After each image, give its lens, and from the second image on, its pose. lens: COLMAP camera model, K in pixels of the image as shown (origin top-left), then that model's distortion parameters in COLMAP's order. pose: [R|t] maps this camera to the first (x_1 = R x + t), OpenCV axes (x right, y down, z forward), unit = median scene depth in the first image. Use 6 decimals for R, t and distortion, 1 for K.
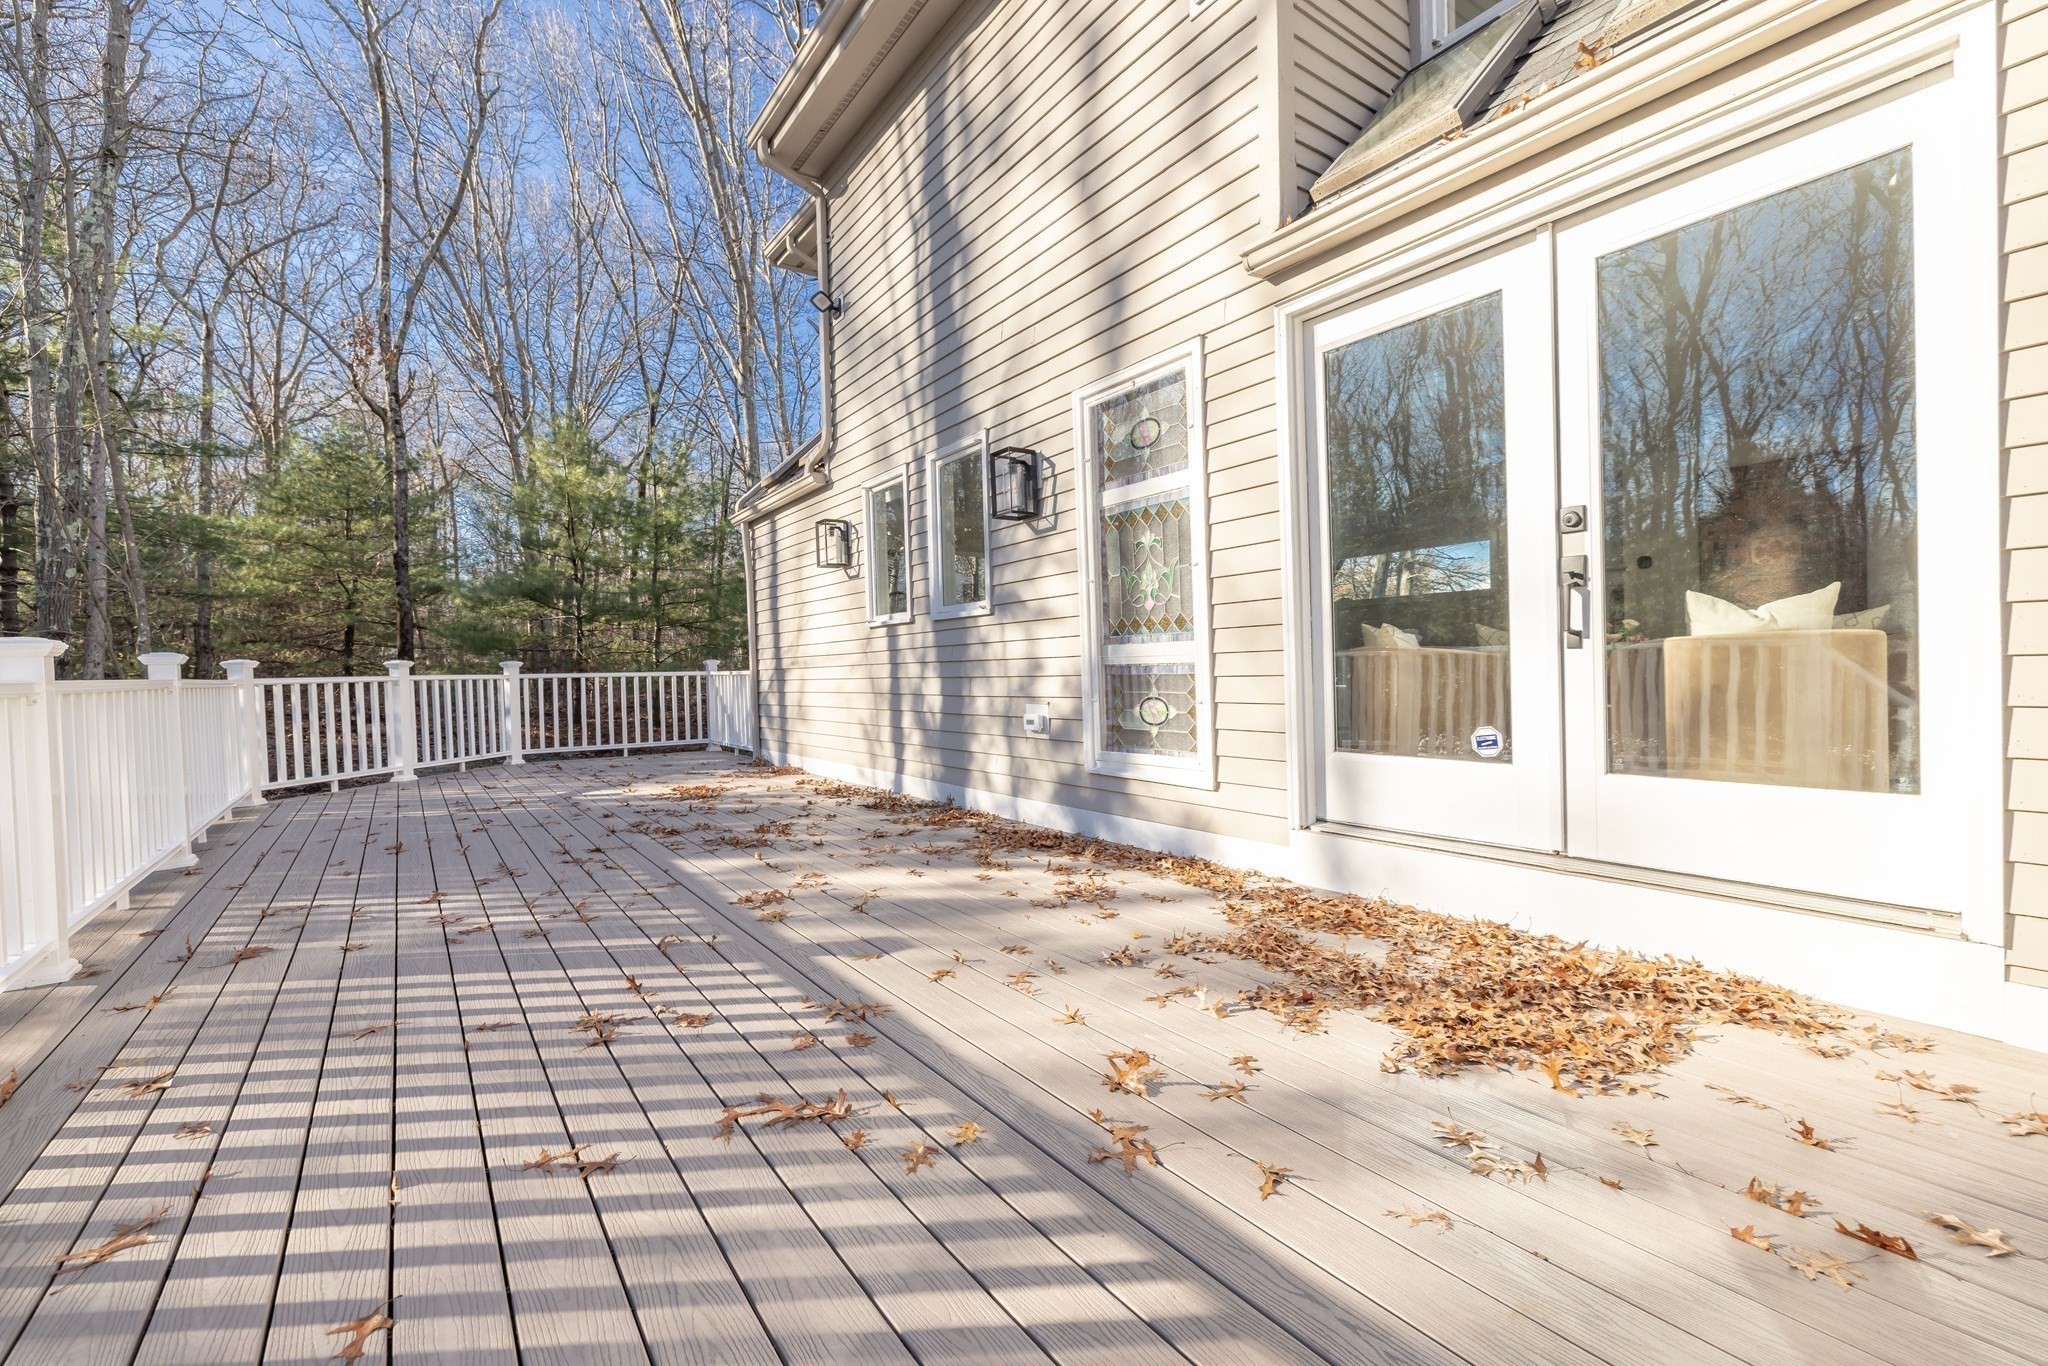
lens RADIAL K [[867.3, 0, 1024.0], [0, 867.3, 683.0], [0, 0, 1]] dist [-0.001840, -0.000136]
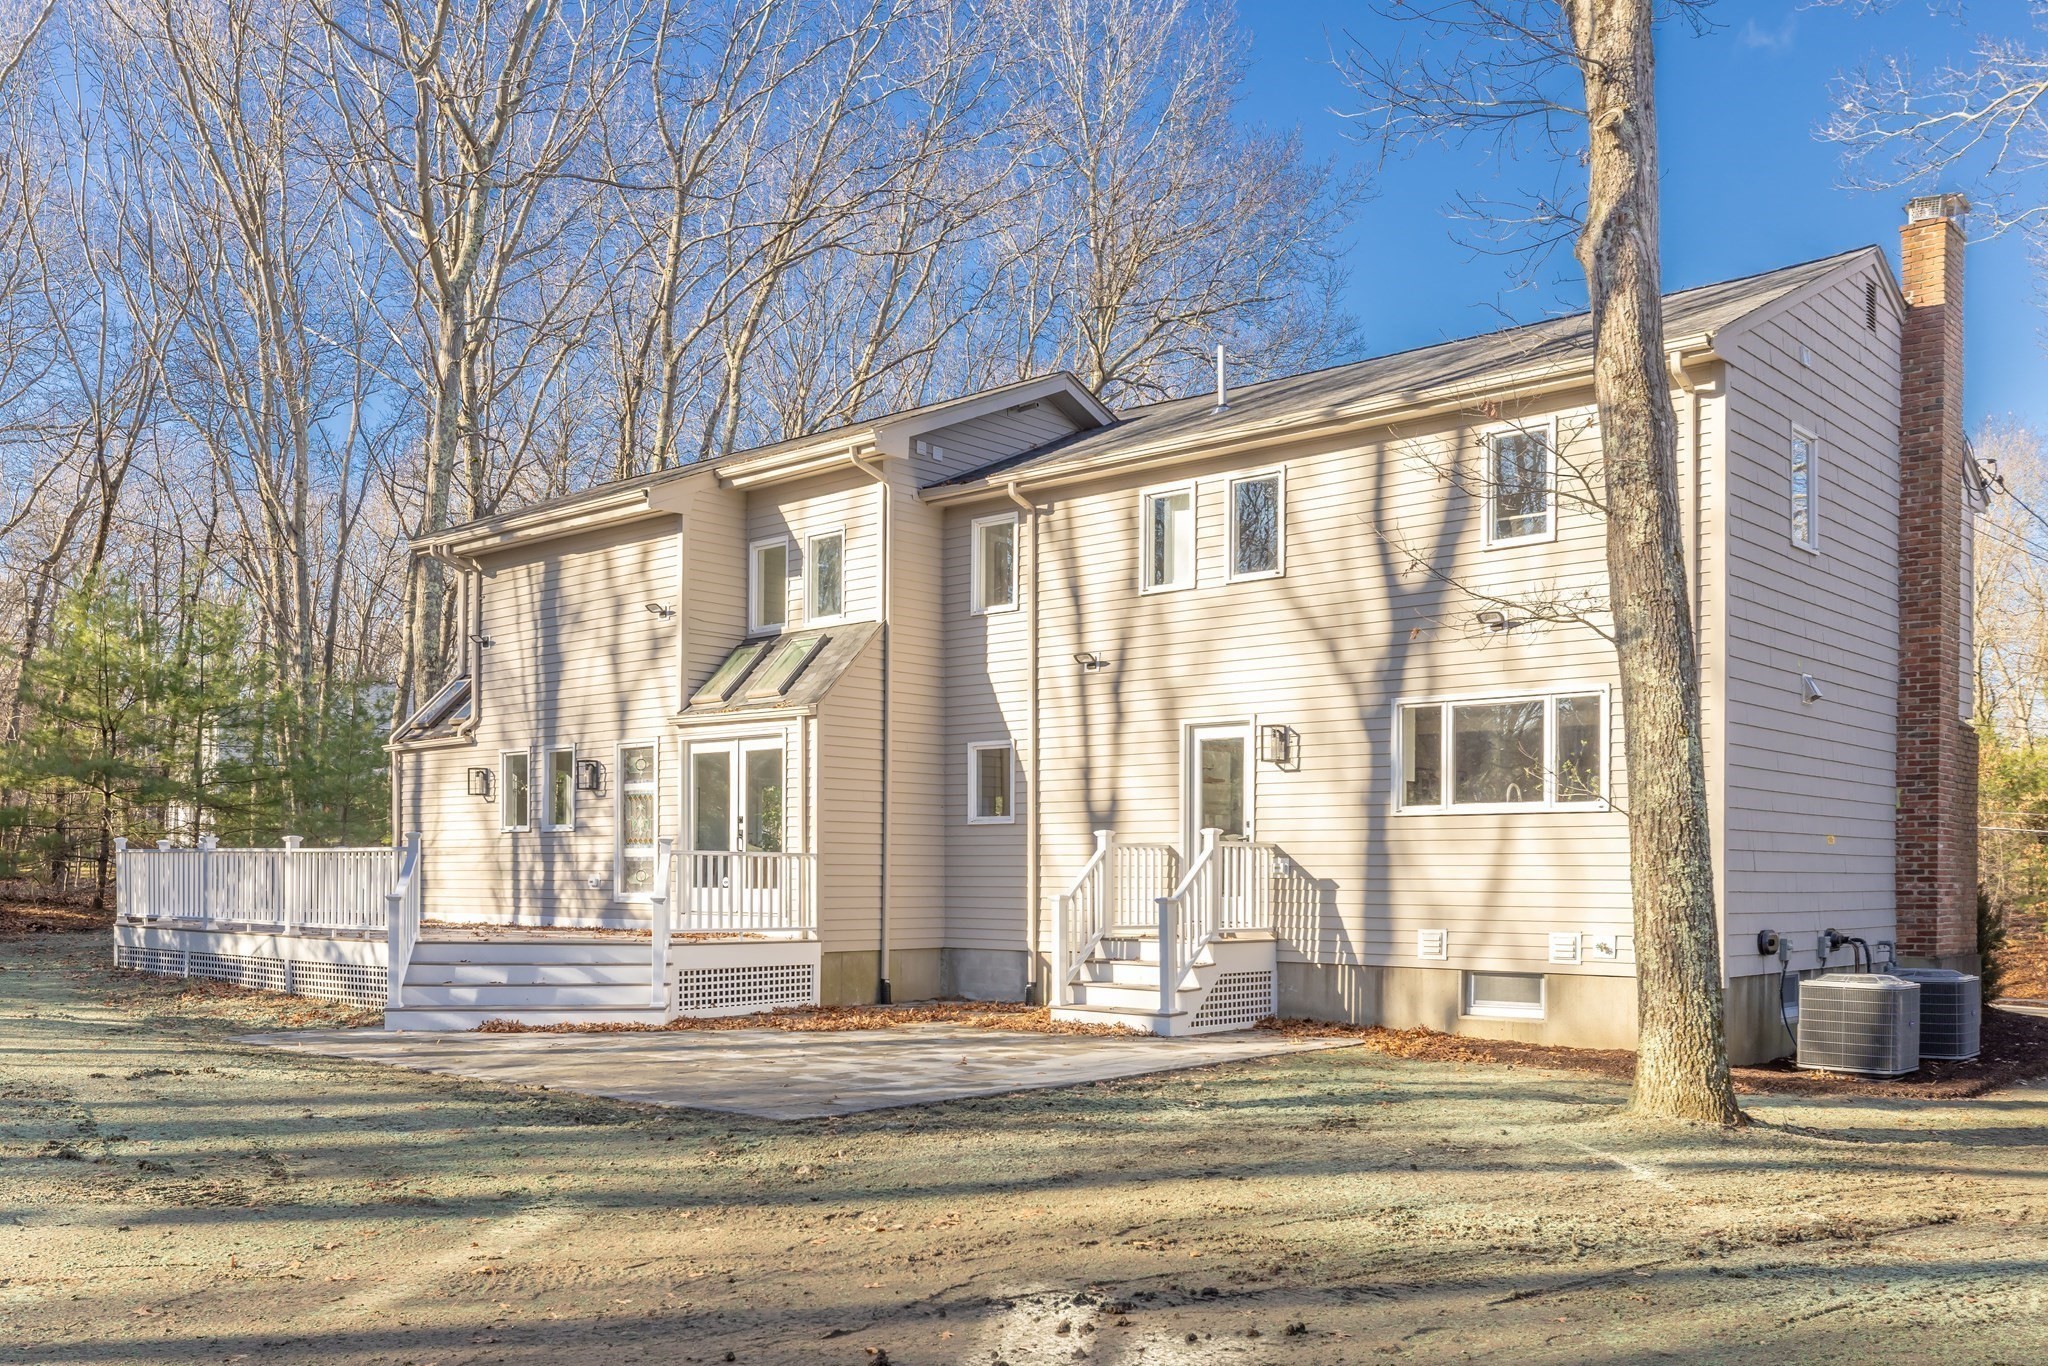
lens RADIAL K [[1791.2, 0, 992.8], [0, 1791.2, 877.7], [0, 0, 1]] dist [-0.000329, -0.005834]
pose [[0.978102, 0.034810, 0.205193, 0.057919], [-0.029983, 0.999197, -0.026587, 0.100266], [-0.205954, 0.019852, 0.978360, -2.941743]]
